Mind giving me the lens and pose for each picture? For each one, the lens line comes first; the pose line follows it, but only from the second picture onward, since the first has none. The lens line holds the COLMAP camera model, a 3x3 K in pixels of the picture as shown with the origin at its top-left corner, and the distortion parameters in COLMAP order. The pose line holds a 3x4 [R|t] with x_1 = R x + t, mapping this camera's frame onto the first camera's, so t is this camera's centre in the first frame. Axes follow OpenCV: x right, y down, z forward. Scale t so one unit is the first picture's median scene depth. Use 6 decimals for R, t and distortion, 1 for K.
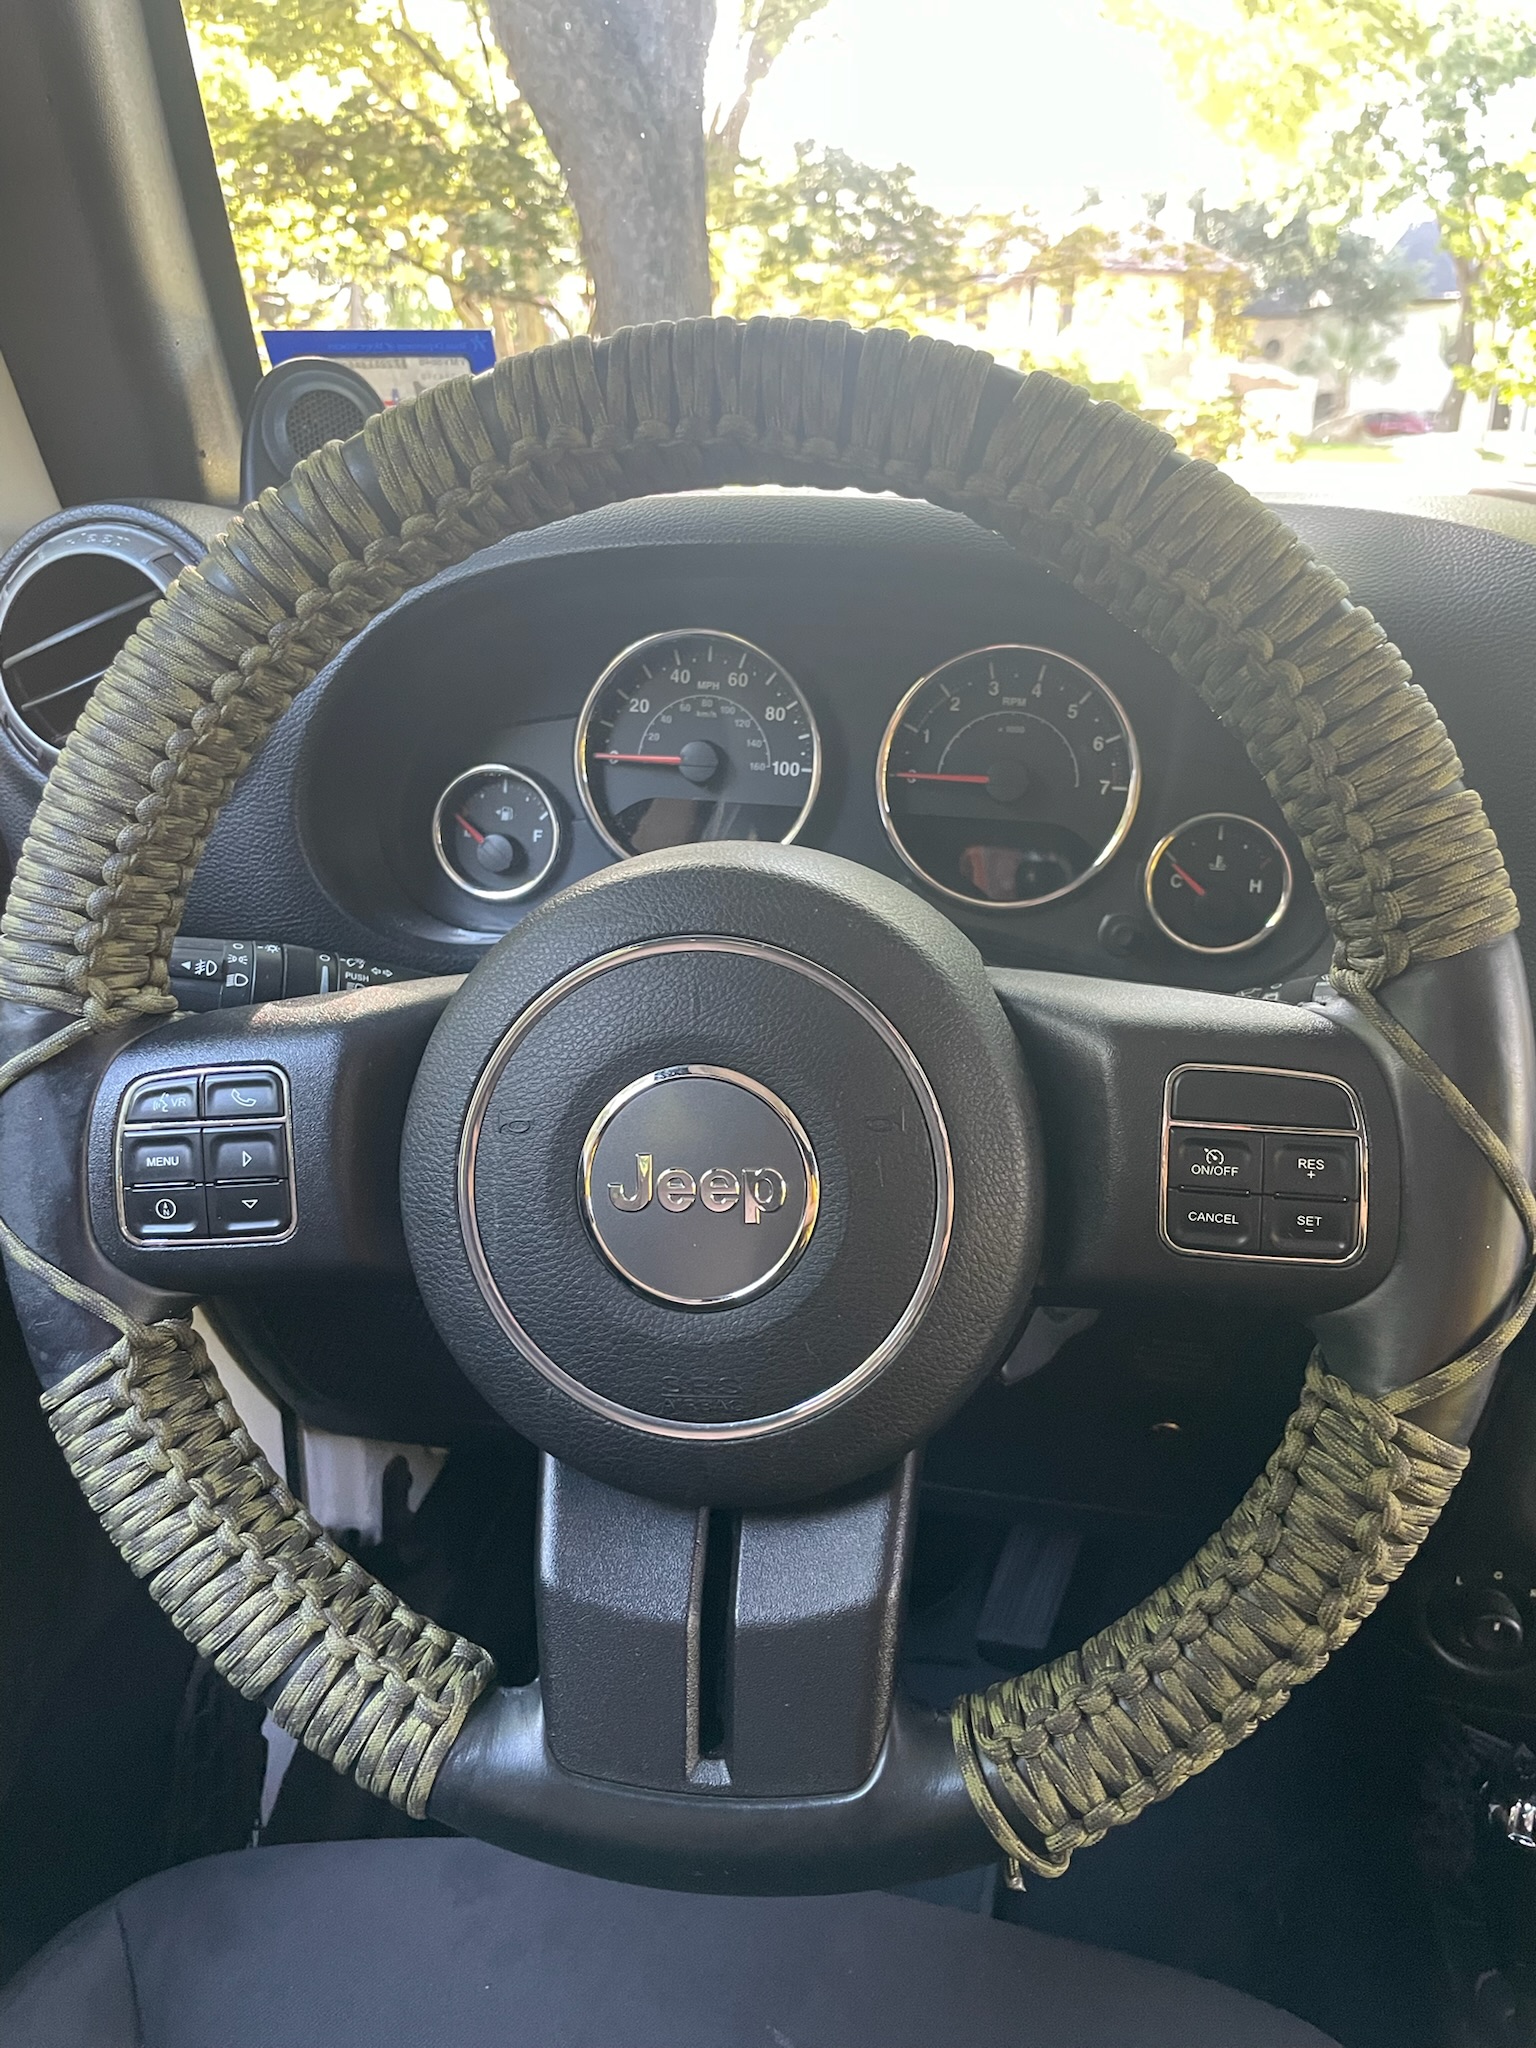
lens RADIAL K [[1555.0, 0, 830.5], [0, 1555.0, 1022.4], [0, 0, 1]] dist [0.128413, -0.147324]
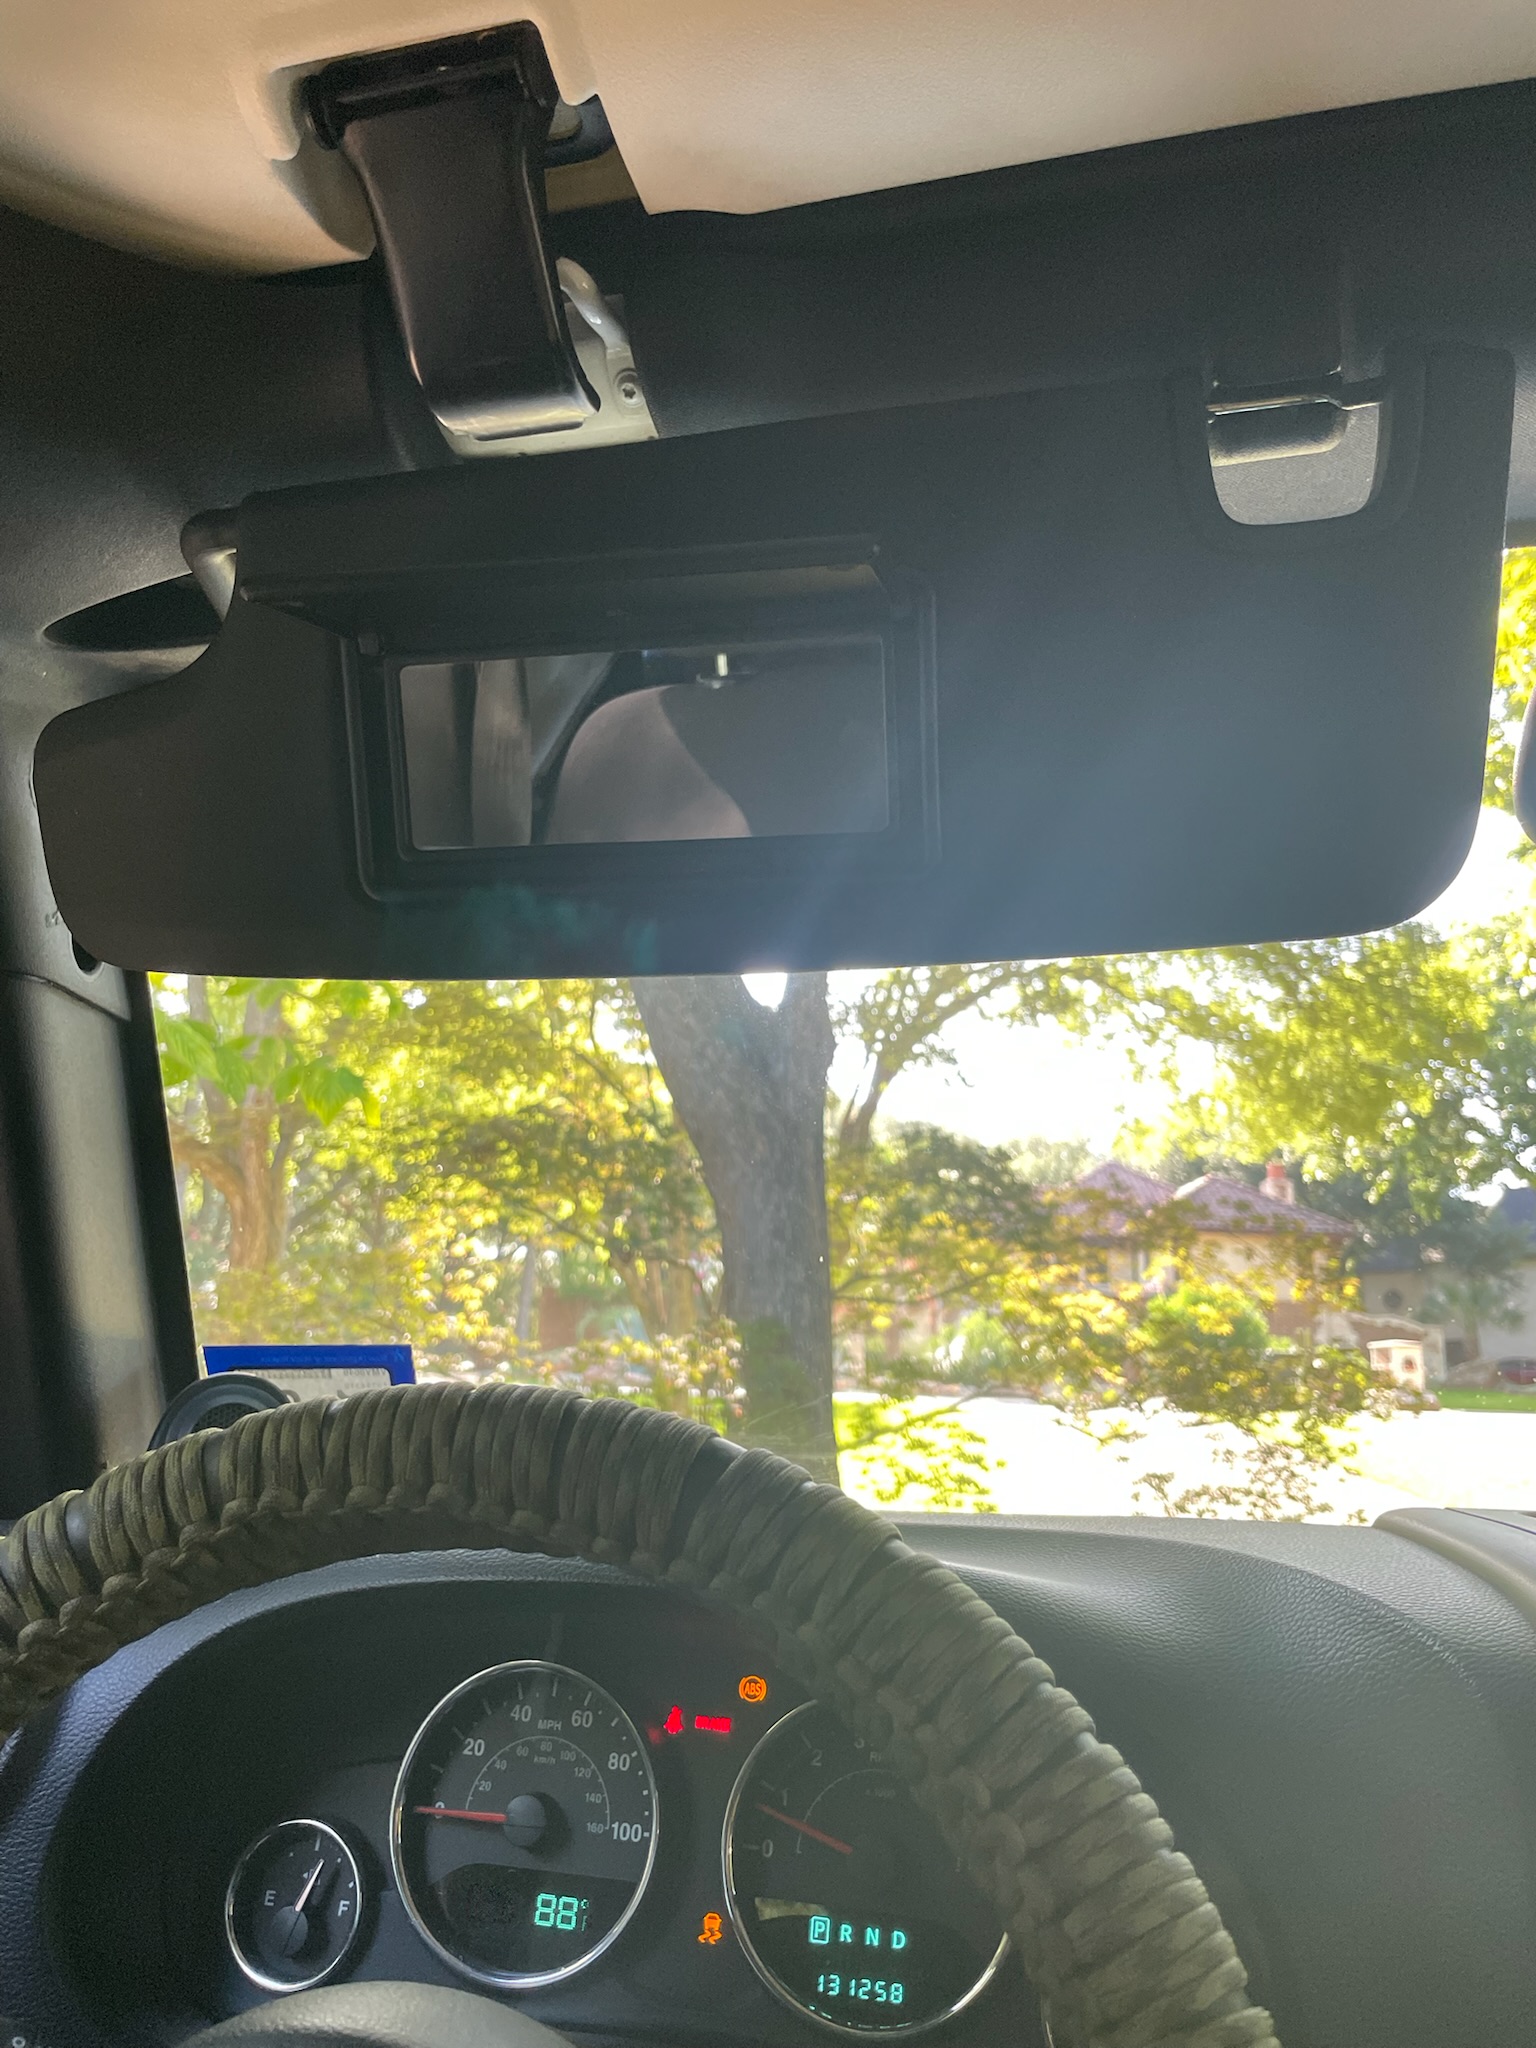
lens RADIAL K [[1574.3, 0, 770.8], [0, 1574.3, 926.3], [0, 0, 1]] dist [-0.049047, 0.004973]
pose [[0.990557, -0.023661, -0.135042, 0.254518], [-0.060074, 0.810491, -0.582663, -0.112438], [0.123237, 0.585273, 0.801416, 0.066826]]
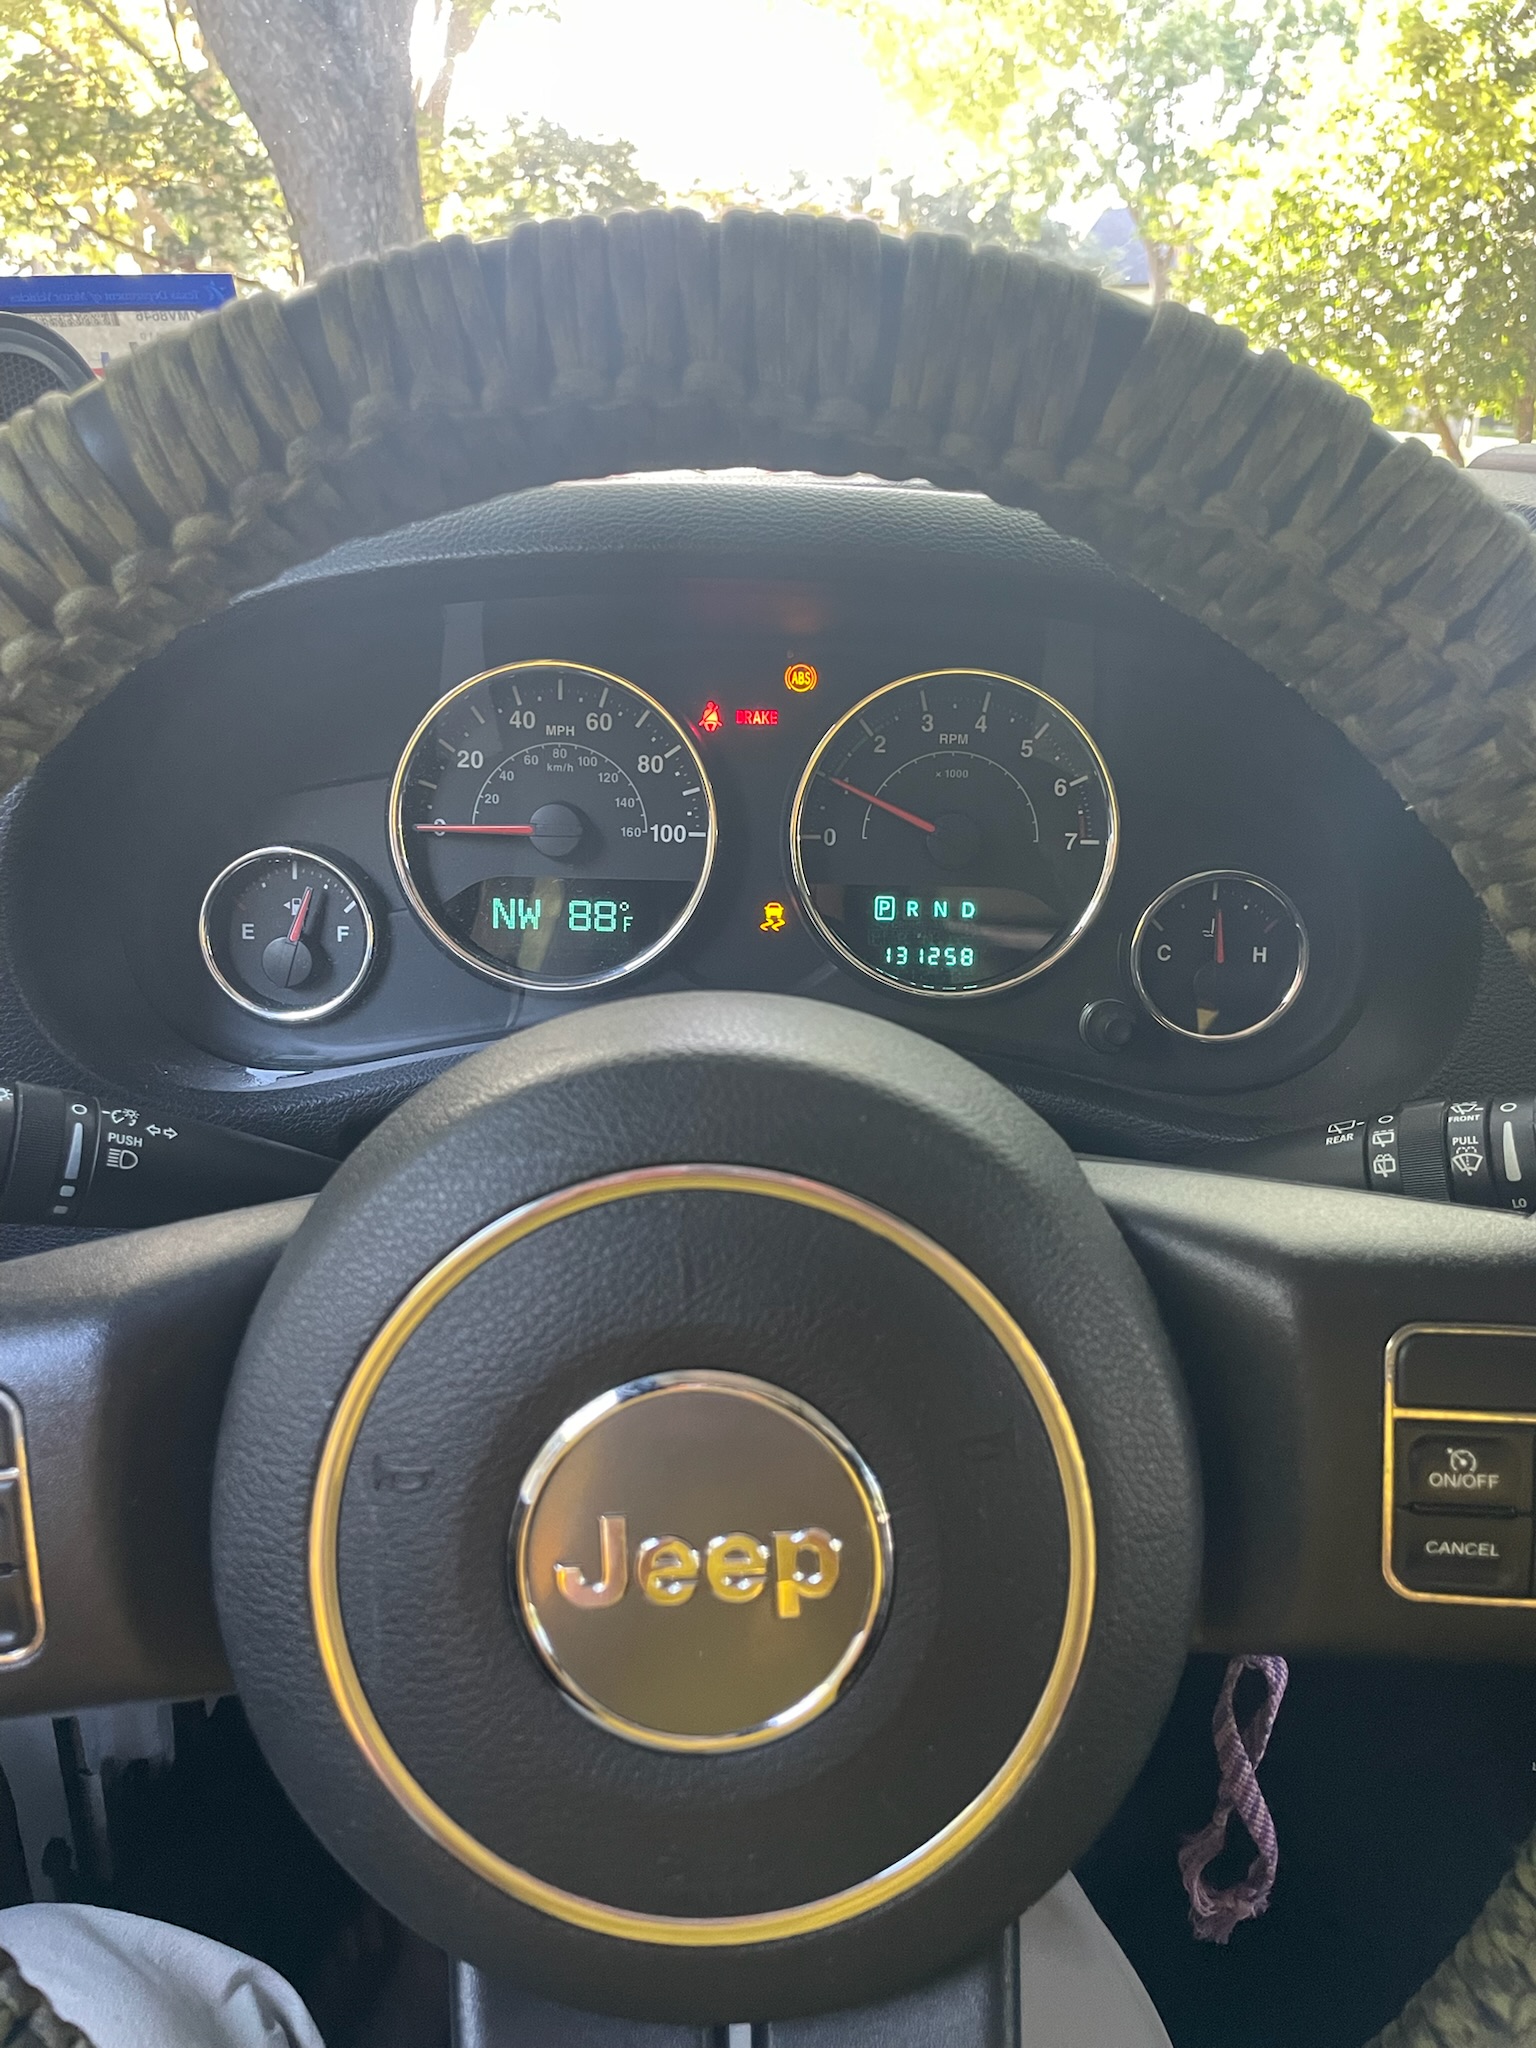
lens RADIAL K [[1526.9, 0, 768.0], [0, 1526.9, 1024.0], [0, 0, 1]] dist [0.092996, -0.122950]
pose [[0.989902, -0.041012, 0.135688, -0.125174], [0.039174, 0.999101, 0.016194, -0.115353], [-0.136230, -0.010715, 0.990619, 0.343847]]
